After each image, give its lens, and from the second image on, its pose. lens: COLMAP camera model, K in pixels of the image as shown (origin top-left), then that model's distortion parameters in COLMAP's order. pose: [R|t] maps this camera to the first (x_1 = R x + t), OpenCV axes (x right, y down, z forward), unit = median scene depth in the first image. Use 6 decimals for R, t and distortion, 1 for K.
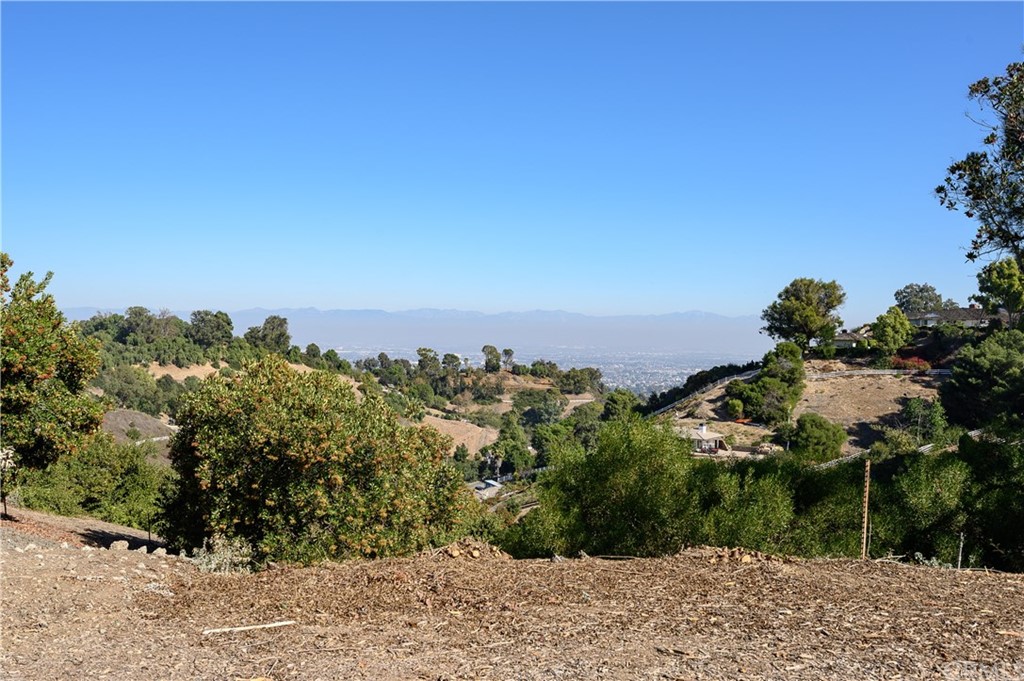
lens RADIAL K [[882.1, 0, 512.9], [0, 882.1, 338.6], [0, 0, 1]] dist [-0.008972, 0.012099]
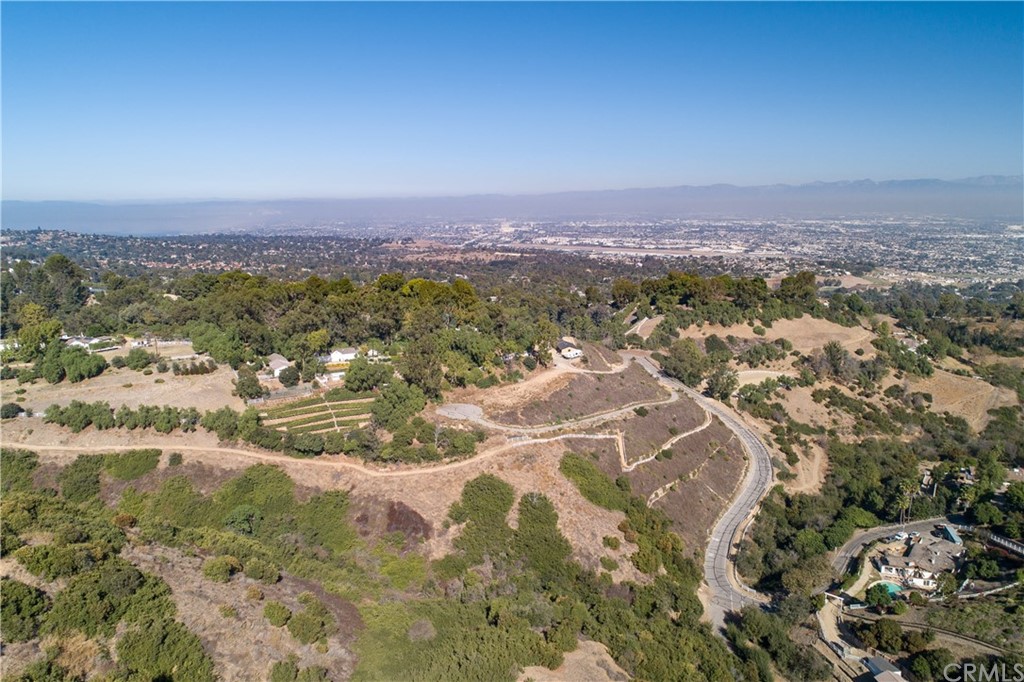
lens RADIAL K [[688.0, 0, 509.9], [0, 688.0, 340.3], [0, 0, 1]] dist [-0.006043, 0.005005]
pose [[0.768421, 0.108449, -0.630689, 0.034717], [0.013376, 0.982599, 0.185258, -0.124576], [0.639805, -0.150793, 0.753599, -0.014043]]
